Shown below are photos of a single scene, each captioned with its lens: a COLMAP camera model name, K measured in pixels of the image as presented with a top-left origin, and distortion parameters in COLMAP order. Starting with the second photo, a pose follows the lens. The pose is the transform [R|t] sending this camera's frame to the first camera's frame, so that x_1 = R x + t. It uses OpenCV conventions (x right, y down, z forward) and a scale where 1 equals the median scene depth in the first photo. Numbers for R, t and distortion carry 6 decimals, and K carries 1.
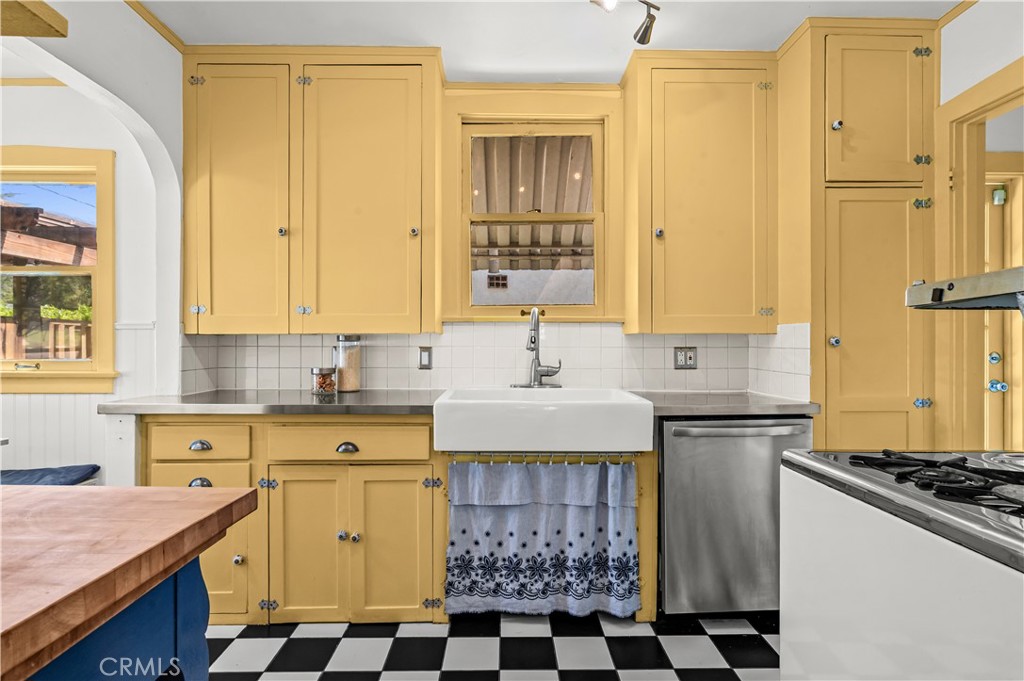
lens RADIAL K [[512.3, 0, 515.0], [0, 512.3, 341.0], [0, 0, 1]] dist [0.000267, -0.000917]
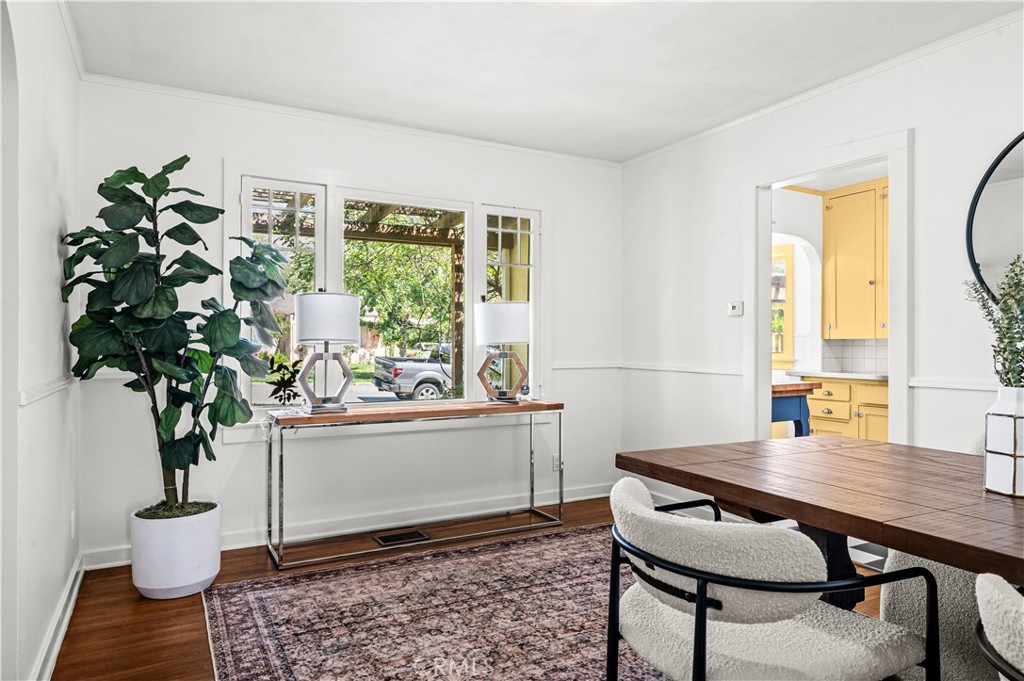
lens RADIAL K [[636.4, 0, 517.6], [0, 636.4, 343.0], [0, 0, 1]] dist [-0.001245, 0.000034]
pose [[0.466531, -0.001358, -0.884504, 0.951276], [-0.001923, 0.999995, -0.002550, 0.009393], [0.884503, 0.002890, 0.466526, -1.156004]]
